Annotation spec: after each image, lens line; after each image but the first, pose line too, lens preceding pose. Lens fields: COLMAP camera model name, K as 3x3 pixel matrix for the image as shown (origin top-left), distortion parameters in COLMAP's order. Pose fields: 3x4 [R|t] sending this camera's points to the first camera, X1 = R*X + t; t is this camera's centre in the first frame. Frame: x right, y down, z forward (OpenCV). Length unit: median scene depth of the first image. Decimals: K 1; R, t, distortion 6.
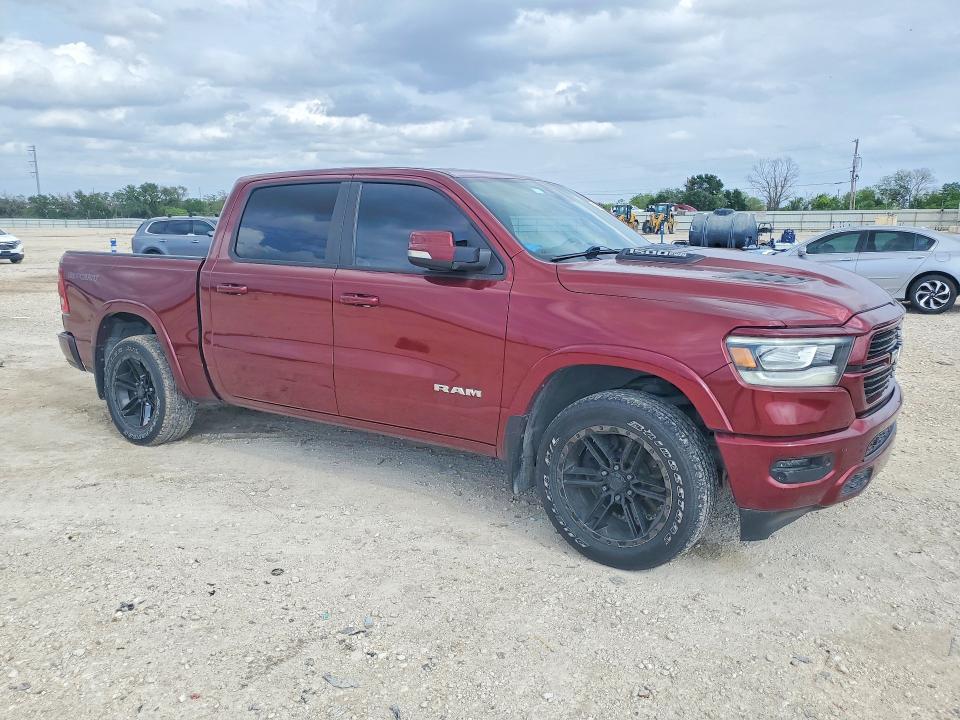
lens RADIAL K [[820.6, 0, 480.0], [0, 820.6, 360.0], [0, 0, 1]] dist [0.030915, -0.011006]
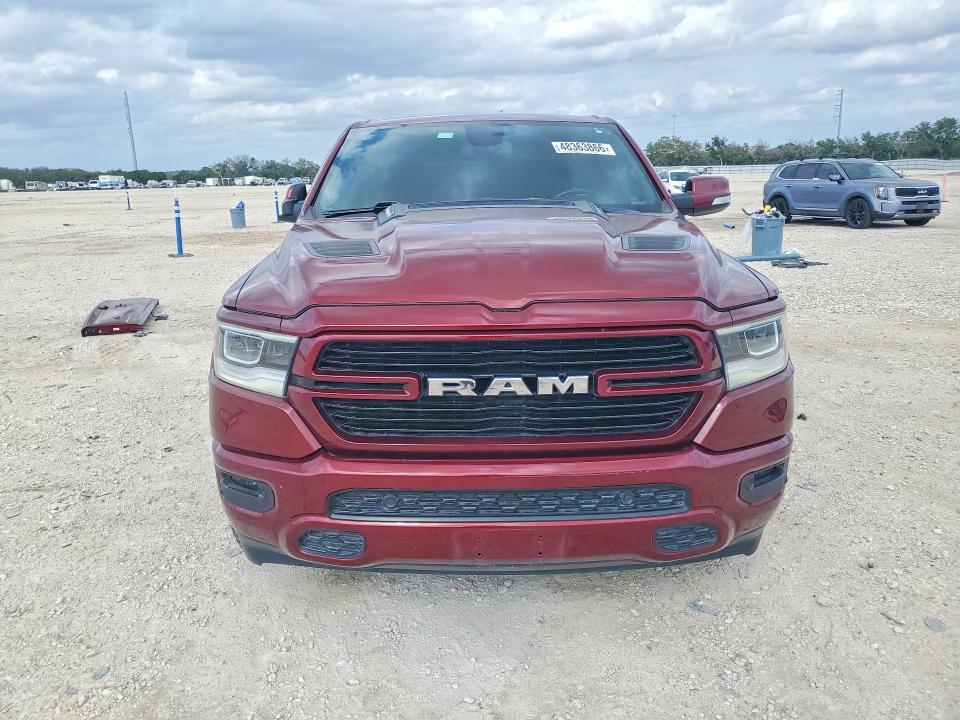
lens RADIAL K [[820.6, 0, 480.0], [0, 820.6, 360.0], [0, 0, 1]] dist [0.030915, -0.011006]
pose [[0.529053, 0.173027, -0.830762, 0.131530], [-0.115086, 0.984577, 0.131772, -0.014244], [0.840749, 0.025895, 0.540806, 0.085992]]
